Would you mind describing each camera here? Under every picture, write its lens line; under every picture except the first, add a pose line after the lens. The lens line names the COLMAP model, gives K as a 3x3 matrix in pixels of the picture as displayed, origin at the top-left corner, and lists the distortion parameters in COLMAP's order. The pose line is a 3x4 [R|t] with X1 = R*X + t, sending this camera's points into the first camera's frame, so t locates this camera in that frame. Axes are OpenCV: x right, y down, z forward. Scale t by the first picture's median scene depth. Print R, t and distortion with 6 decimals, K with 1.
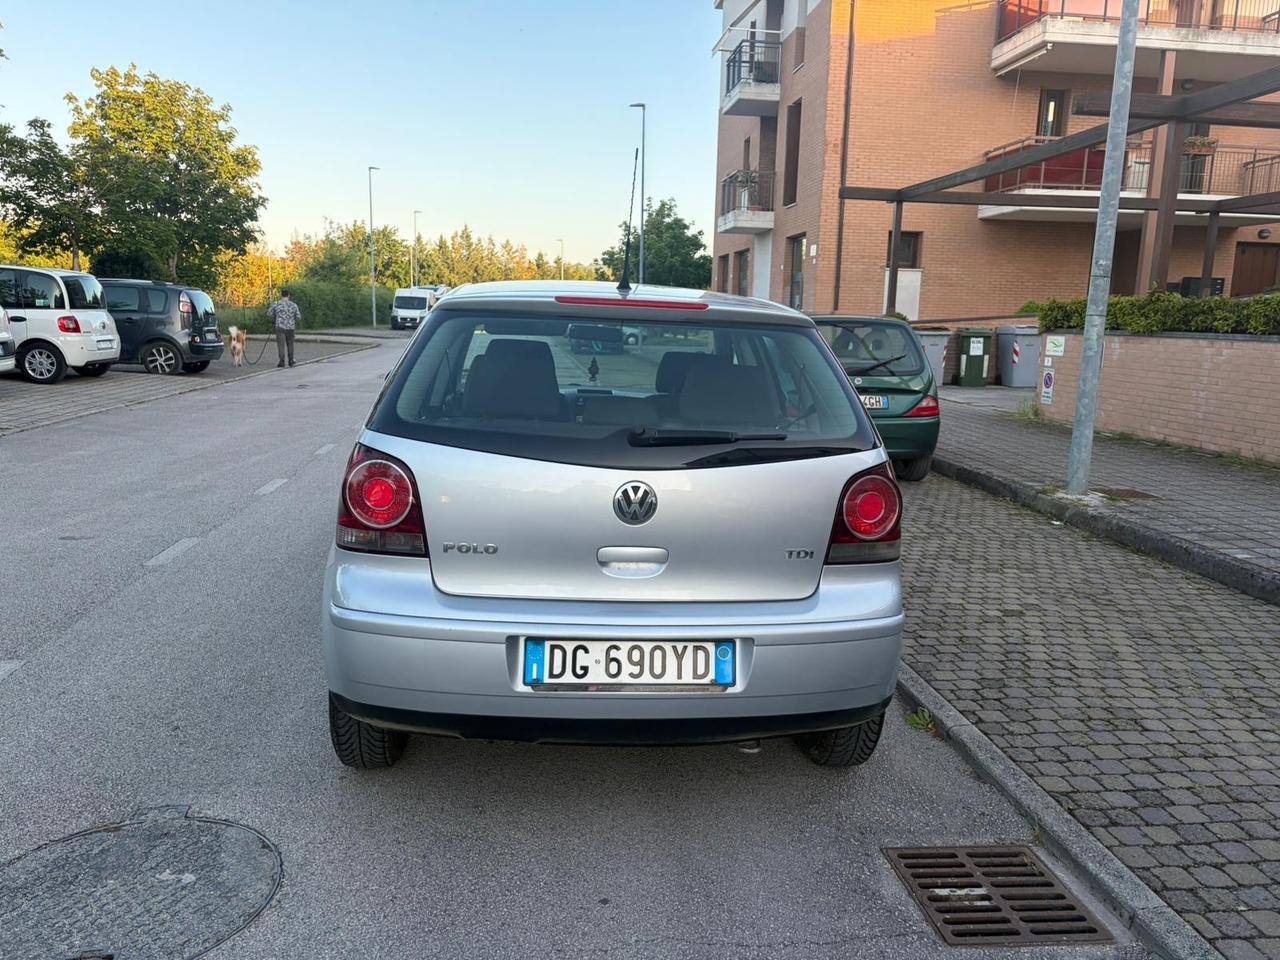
lens RADIAL K [[963.7, 0, 639.9], [0, 963.7, 484.0], [0, 0, 1]] dist [0.057778, -0.059590]
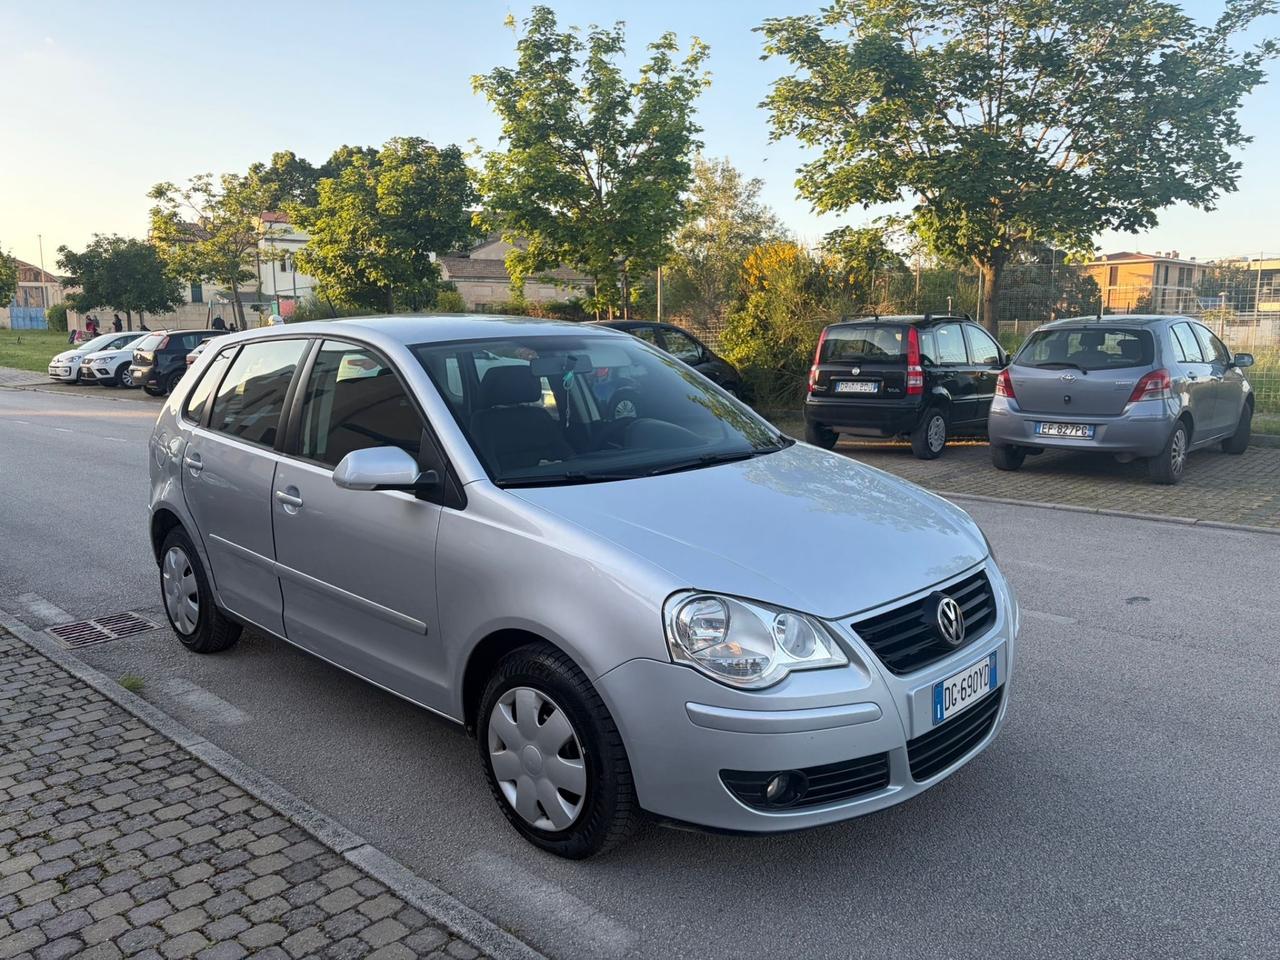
lens RADIAL K [[963.7, 0, 649.7], [0, 963.7, 493.6], [0, 0, 1]] dist [0.057778, -0.059590]
pose [[-0.759552, 0.083735, -0.645034, 0.210539], [-0.127191, 0.953414, 0.273539, -0.143547], [0.637889, 0.289810, -0.713518, 0.831407]]
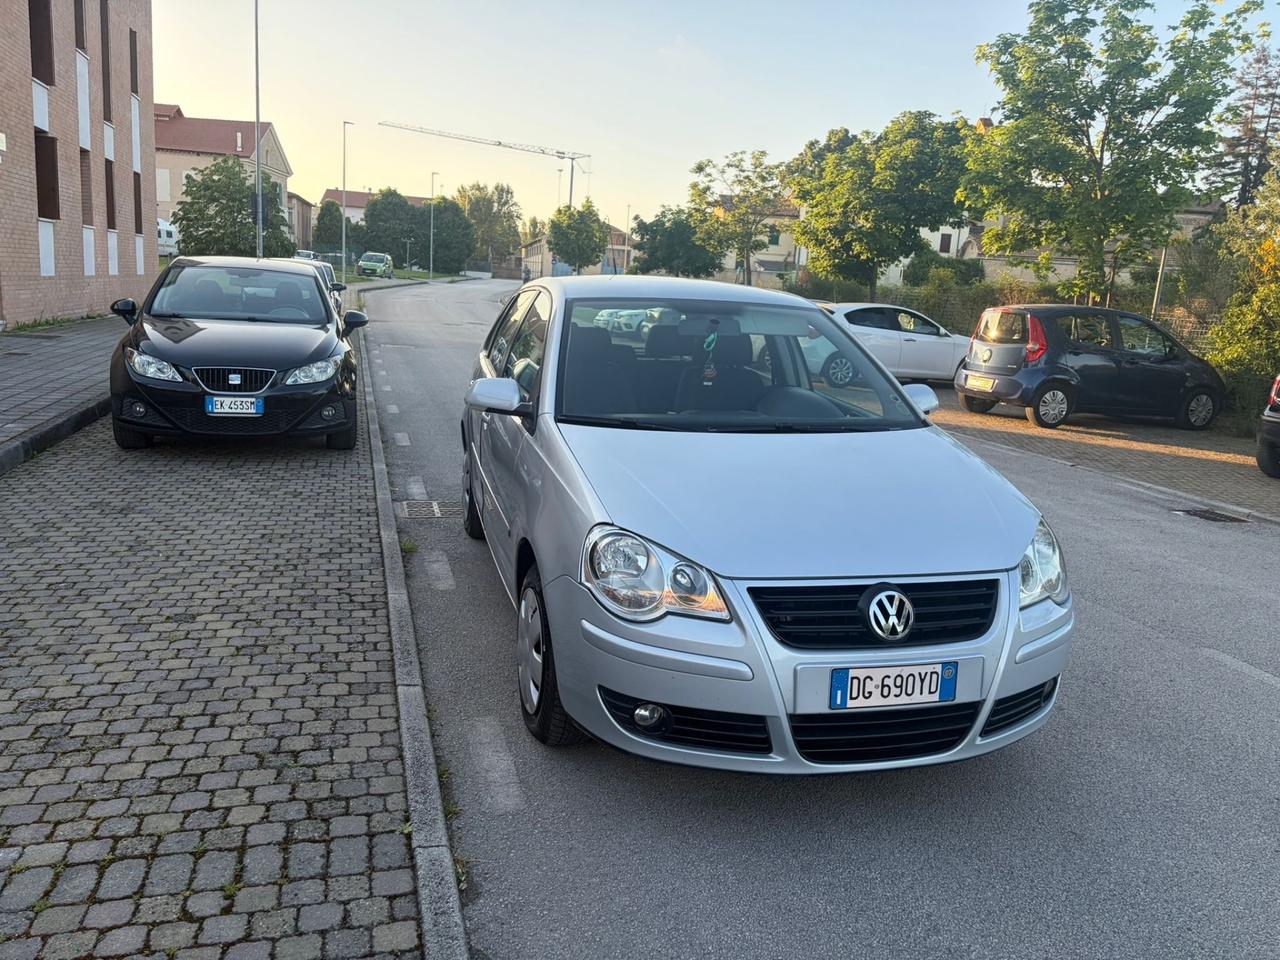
lens RADIAL K [[963.7, 0, 650.2], [0, 963.7, 486.6], [0, 0, 1]] dist [0.057778, -0.059590]
pose [[-0.980219, -0.056257, -0.189750, 0.080243], [-0.121914, 0.926890, 0.354981, -0.164350], [0.155907, 0.371092, -0.915415, 0.924397]]
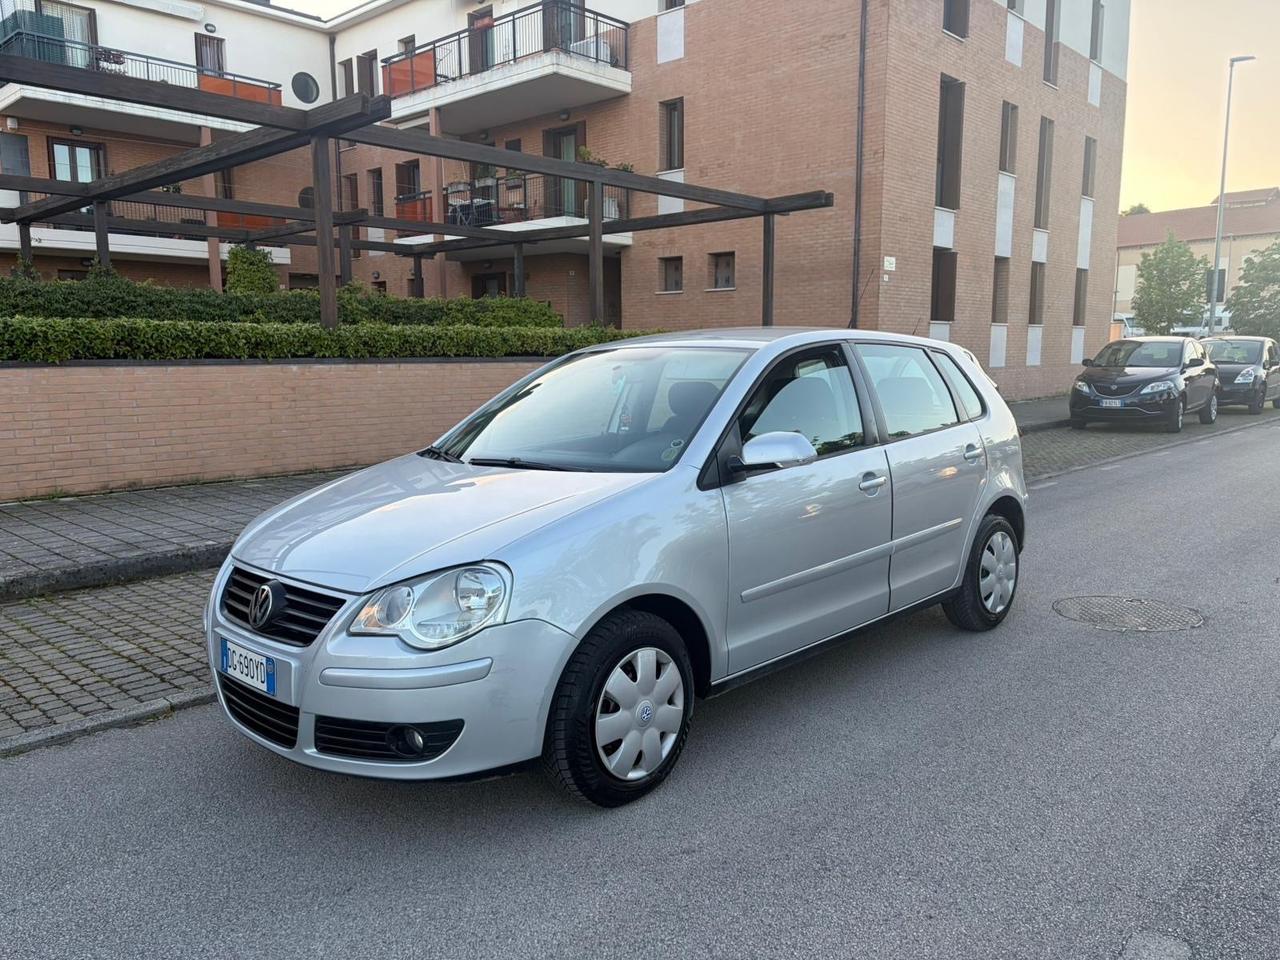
lens RADIAL K [[963.7, 0, 646.6], [0, 963.7, 486.0], [0, 0, 1]] dist [0.057778, -0.059590]
pose [[-0.648538, -0.129951, 0.750007, -0.365766], [0.118798, 0.955965, 0.268363, -0.148642], [-0.751855, 0.263143, -0.604542, 0.780500]]
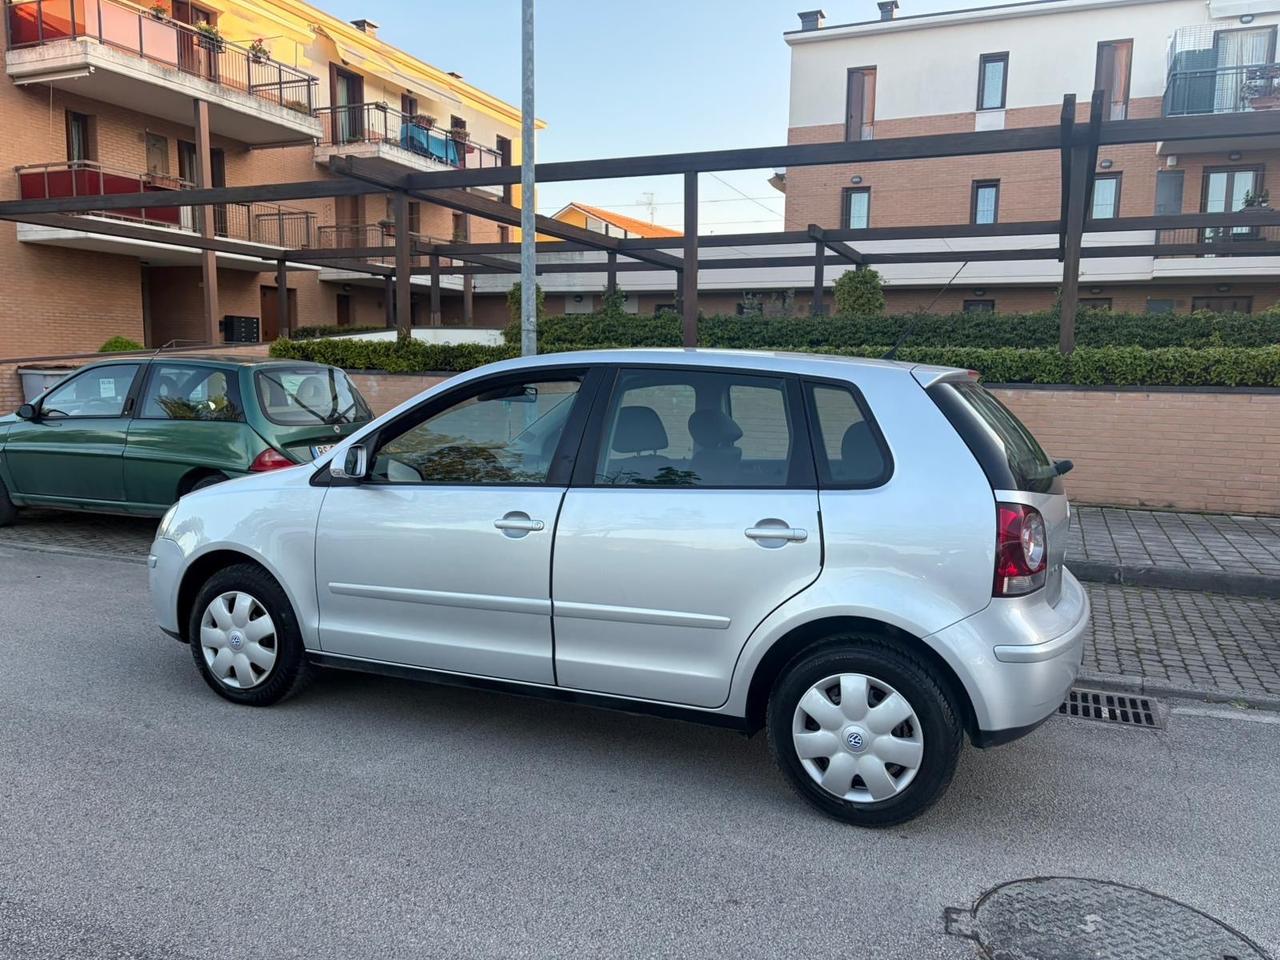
lens RADIAL K [[963.7, 0, 650.2], [0, 963.7, 491.0], [0, 0, 1]] dist [0.057778, -0.059590]
pose [[0.488299, -0.128769, 0.863124, -0.406725], [0.148181, 0.986925, 0.063408, -0.052730], [-0.860004, 0.096936, 0.500995, 0.216144]]
